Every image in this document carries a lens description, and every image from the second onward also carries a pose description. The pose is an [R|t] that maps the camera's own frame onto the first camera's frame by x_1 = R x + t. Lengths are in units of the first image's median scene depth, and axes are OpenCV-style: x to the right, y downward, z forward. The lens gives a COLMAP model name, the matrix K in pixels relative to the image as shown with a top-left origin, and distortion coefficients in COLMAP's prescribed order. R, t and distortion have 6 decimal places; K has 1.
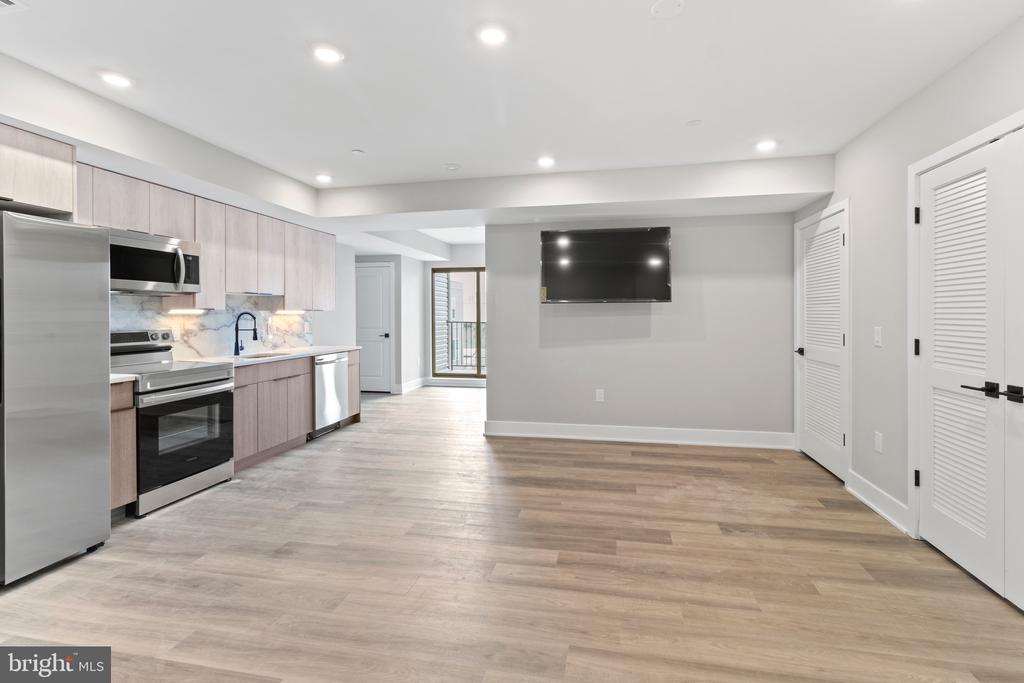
lens RADIAL K [[468.2, 0, 518.5], [0, 468.2, 317.7], [0, 0, 1]] dist [0.002579, 0.000344]
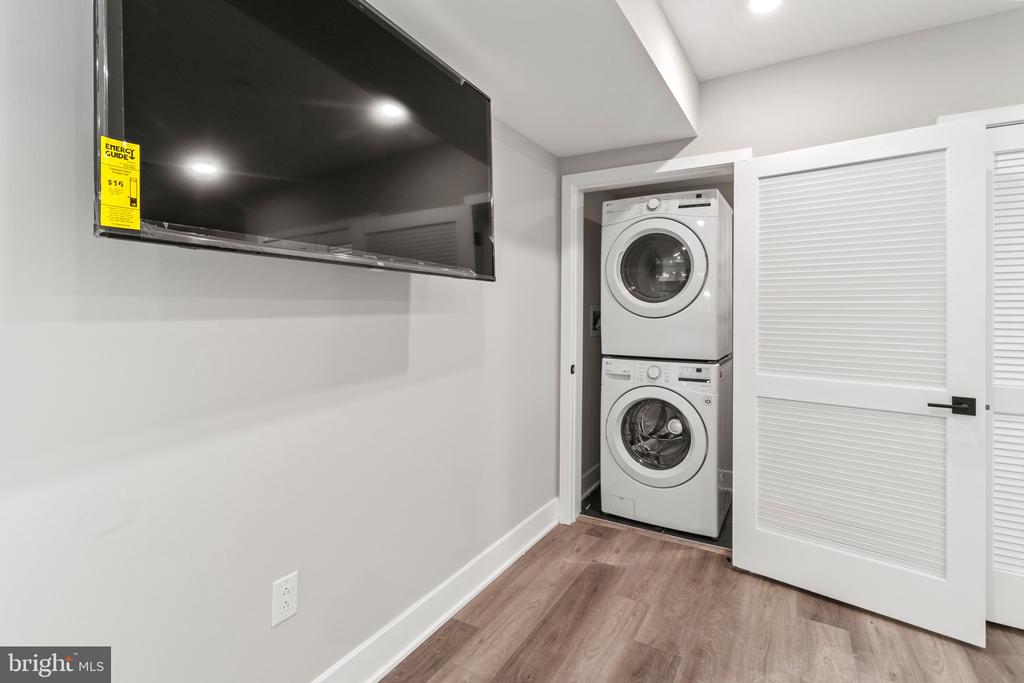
lens RADIAL K [[468.2, 0, 518.5], [0, 468.2, 317.7], [0, 0, 1]] dist [0.002579, 0.000344]
pose [[0.334197, 0.006113, 0.942483, -0.063330], [-0.003128, 0.999981, -0.005377, -0.001216], [-0.942498, -0.001151, 0.334210, 1.075342]]
